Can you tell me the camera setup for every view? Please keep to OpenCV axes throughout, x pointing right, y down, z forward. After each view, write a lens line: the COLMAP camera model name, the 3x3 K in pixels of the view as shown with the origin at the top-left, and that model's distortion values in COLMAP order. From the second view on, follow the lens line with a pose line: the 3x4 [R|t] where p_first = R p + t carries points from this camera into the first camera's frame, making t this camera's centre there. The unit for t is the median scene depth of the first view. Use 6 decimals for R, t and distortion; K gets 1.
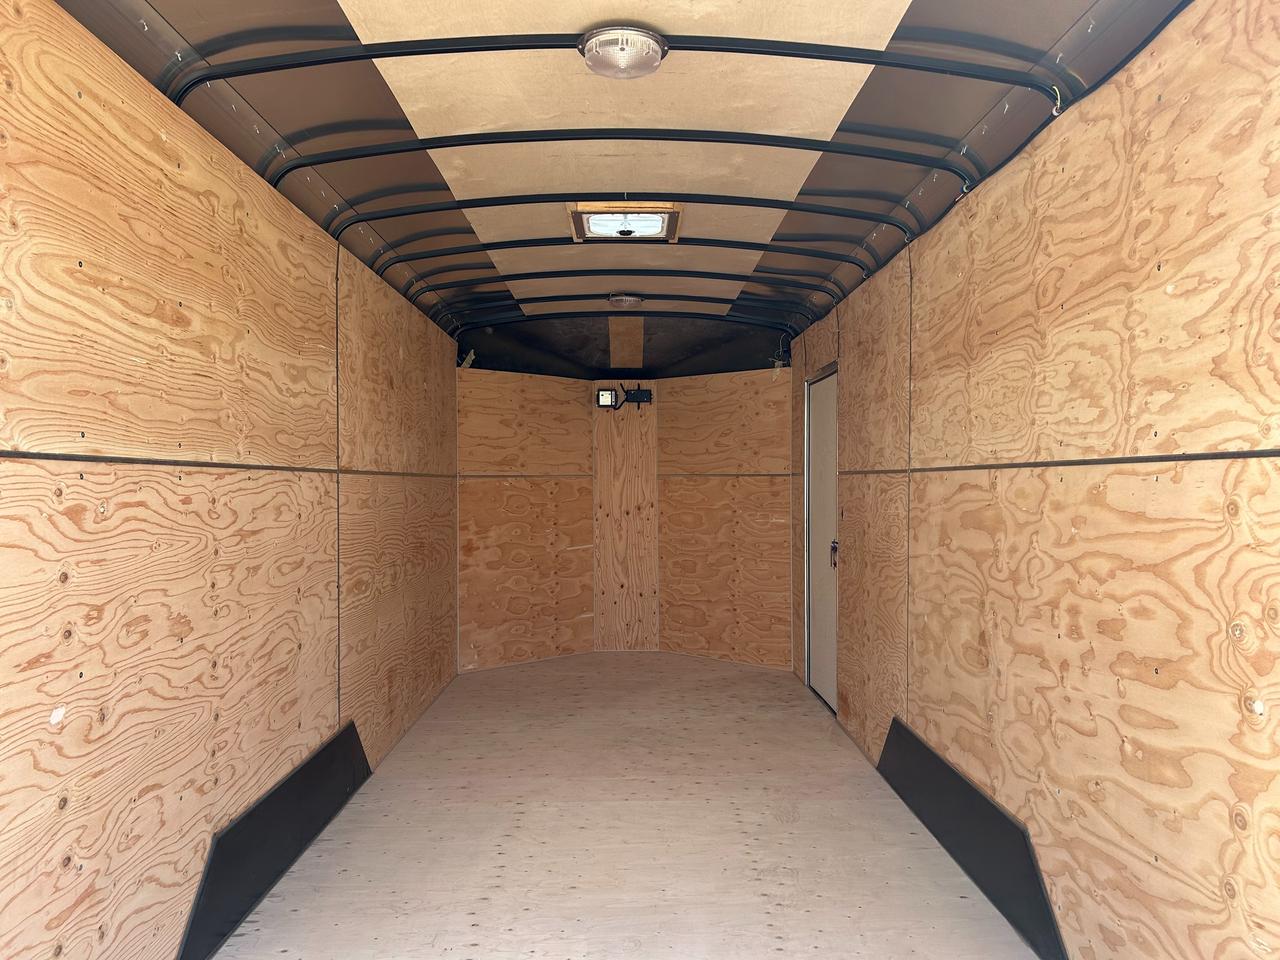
lens RADIAL K [[971.3, 0, 640.0], [0, 971.3, 480.0], [0, 0, 1]] dist [0.026014, -0.009118]
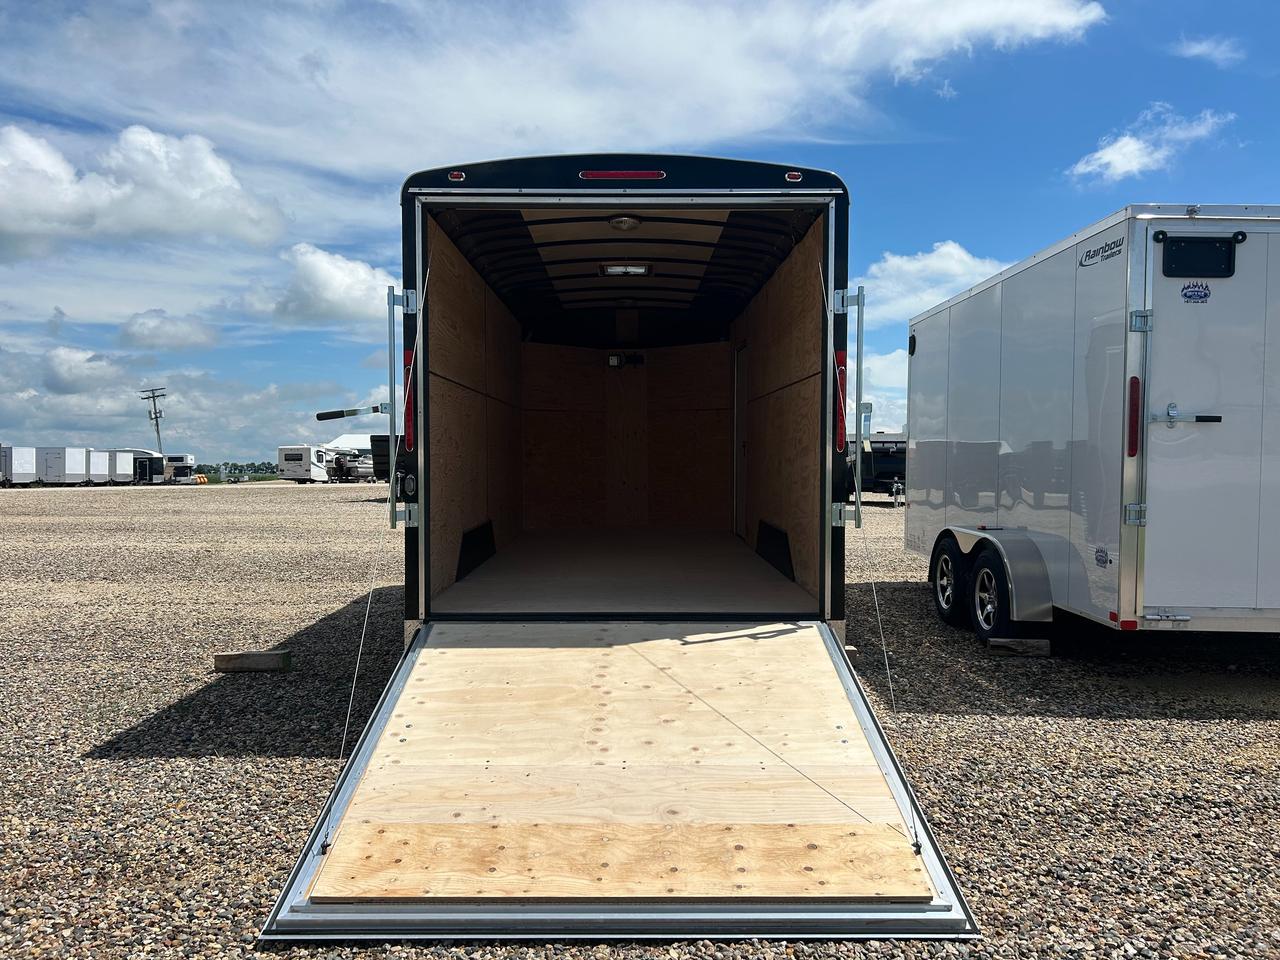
lens RADIAL K [[971.3, 0, 640.0], [0, 971.3, 480.0], [0, 0, 1]] dist [0.026014, -0.009118]
pose [[0.999996, -0.002013, -0.001958, 0.013942], [0.002076, 0.999448, 0.033147, 0.080264], [0.001890, -0.033151, 0.999449, -0.822094]]
